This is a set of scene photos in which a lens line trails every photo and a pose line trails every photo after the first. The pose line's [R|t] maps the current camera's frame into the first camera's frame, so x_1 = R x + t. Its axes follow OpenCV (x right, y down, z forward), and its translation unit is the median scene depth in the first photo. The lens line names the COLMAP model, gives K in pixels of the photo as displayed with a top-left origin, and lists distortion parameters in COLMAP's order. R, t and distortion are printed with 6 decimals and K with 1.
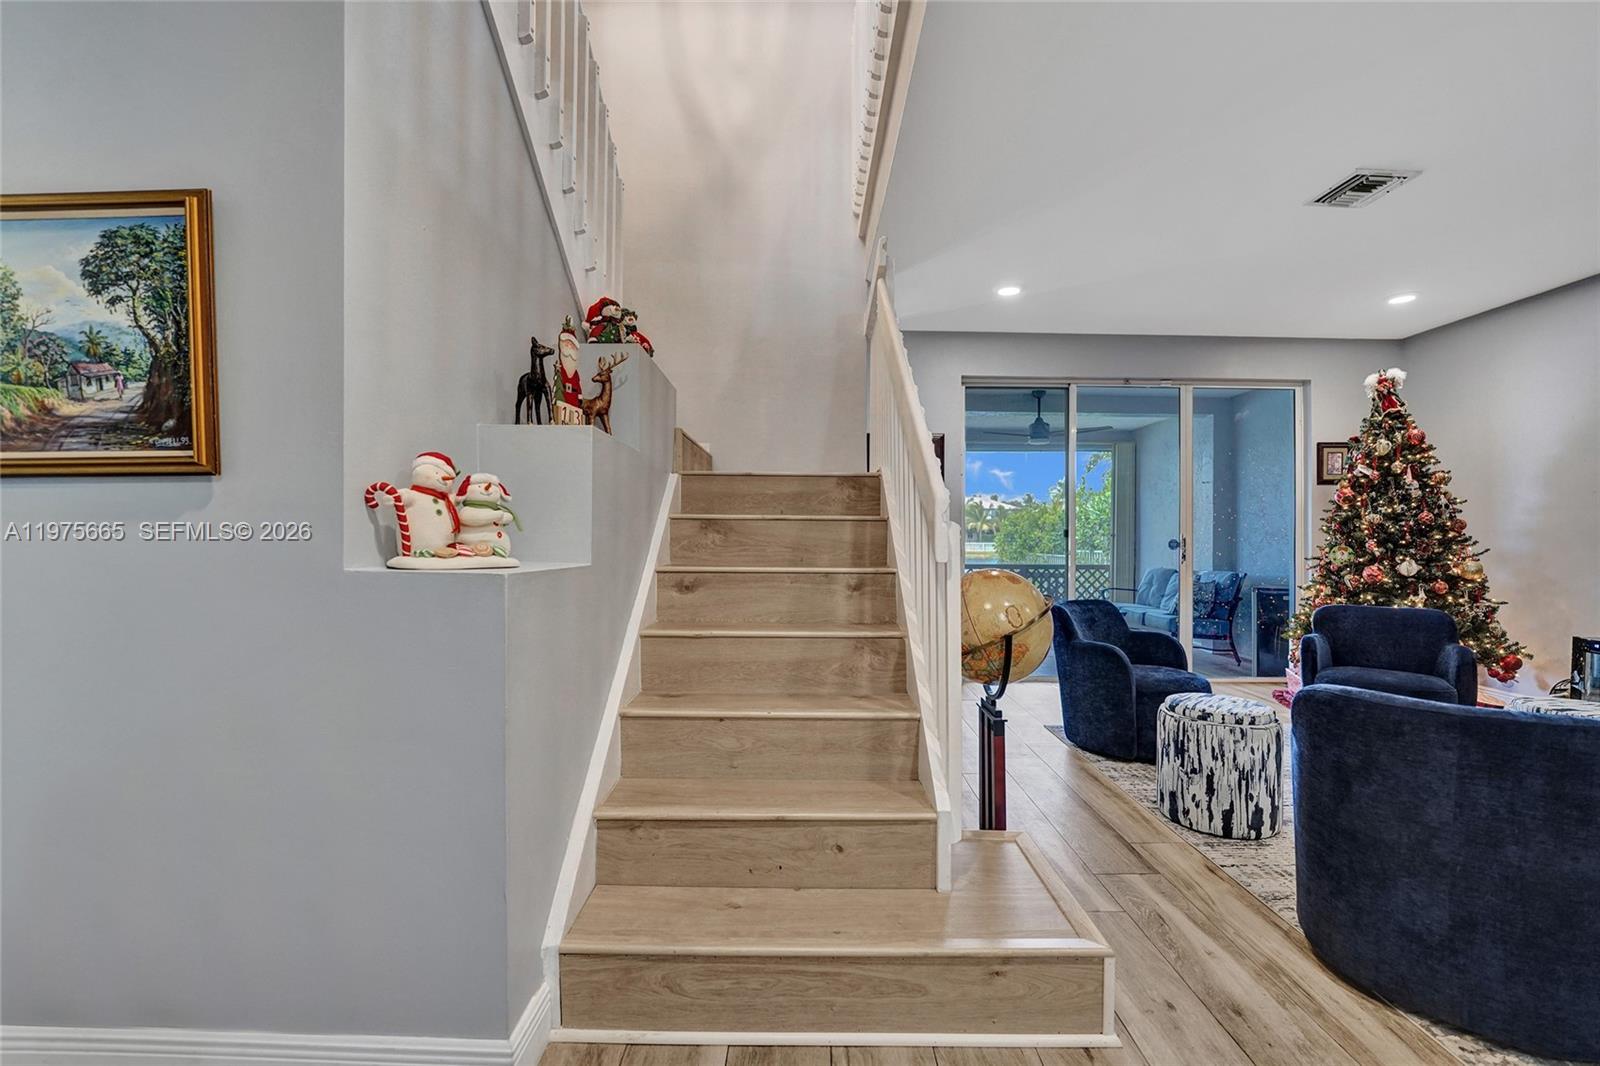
lens RADIAL K [[652.3, 0, 800.0], [0, 652.3, 533.0], [0, 0, 1]] dist [-0.028354, 0.000122]
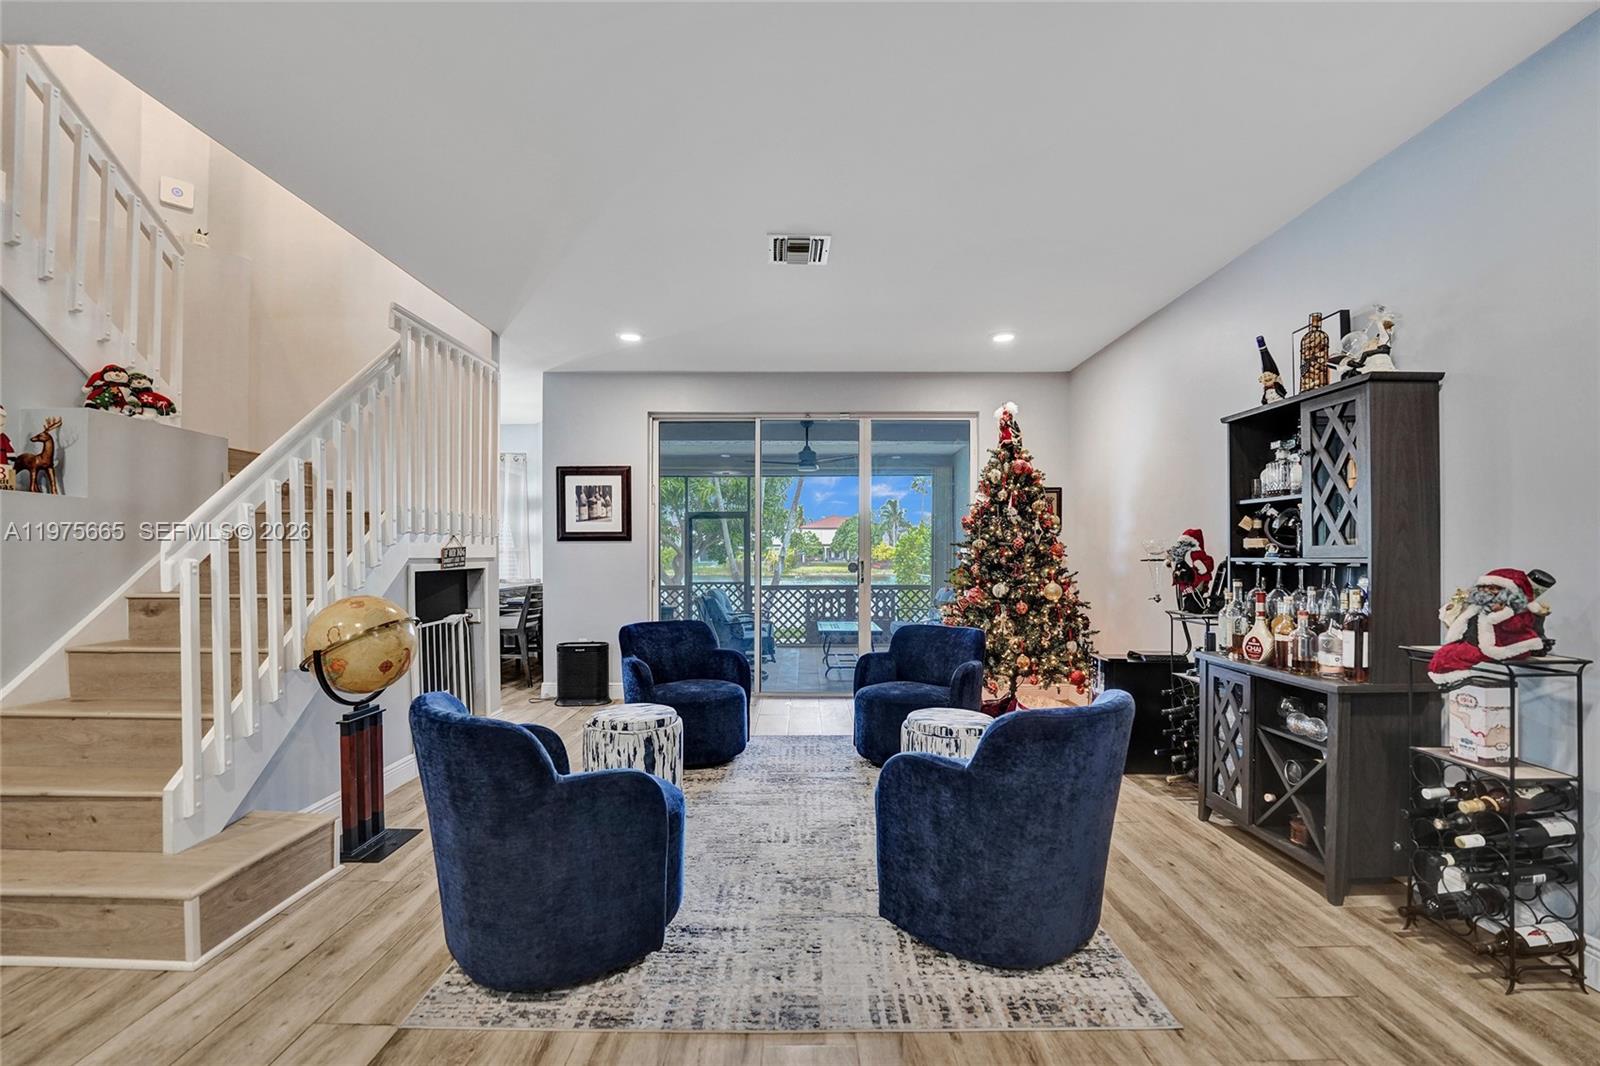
lens RADIAL K [[654.0, 0, 800.2], [0, 654.0, 553.2], [0, 0, 1]] dist [-0.032025, 0.005804]
pose [[0.999979, -0.006038, -0.002416, 1.261459], [0.006042, 0.999980, 0.001608, -0.021166], [0.002406, -0.001623, 0.999996, -0.196989]]
